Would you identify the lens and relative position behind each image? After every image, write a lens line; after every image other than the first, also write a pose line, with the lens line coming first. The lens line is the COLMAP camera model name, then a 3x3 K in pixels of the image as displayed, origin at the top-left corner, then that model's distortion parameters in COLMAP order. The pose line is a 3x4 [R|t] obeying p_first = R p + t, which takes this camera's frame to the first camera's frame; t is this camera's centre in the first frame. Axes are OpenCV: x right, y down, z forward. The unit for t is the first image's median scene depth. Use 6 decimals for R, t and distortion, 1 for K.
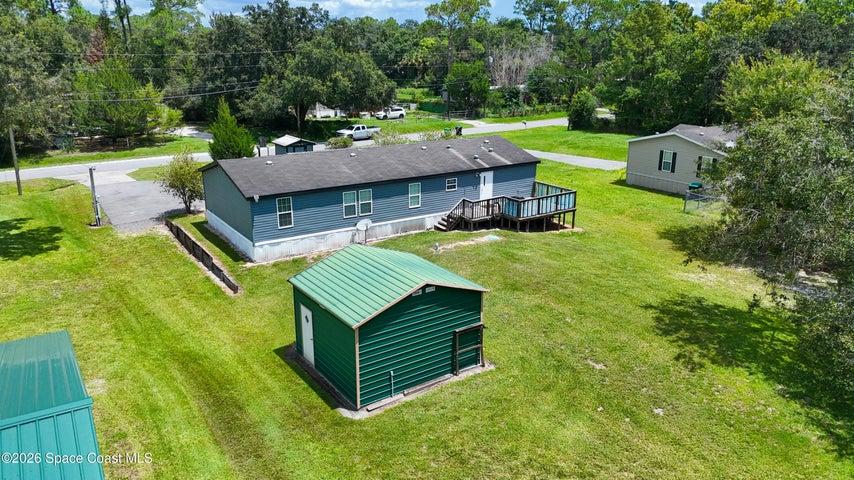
lens RADIAL K [[623.9, 0, 427.0], [0, 623.9, 240.0], [0, 0, 1]] dist [0.107149, -0.147946]
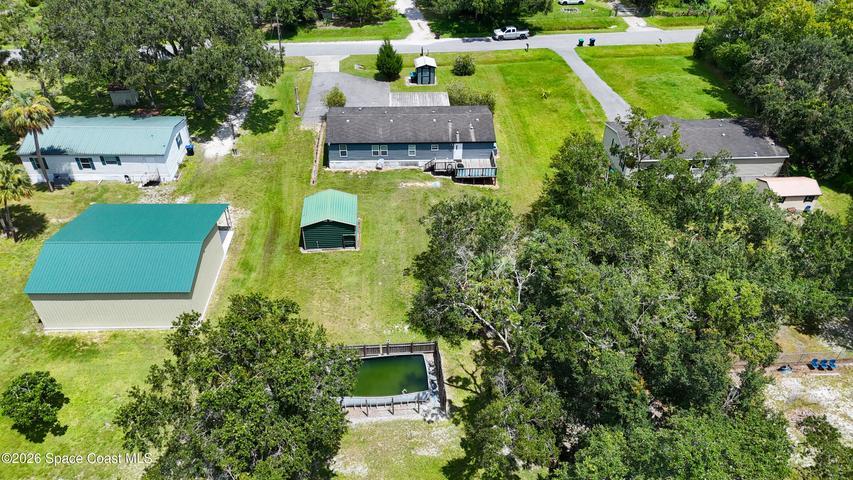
lens RADIAL K [[623.2, 0, 426.5], [0, 623.2, 240.0], [0, 0, 1]] dist [0.107149, -0.147946]
pose [[0.859067, 0.328494, -0.392550, 0.944041], [-0.161566, 0.901717, 0.401001, -0.654361], [0.485696, -0.281064, 0.827709, -0.743273]]
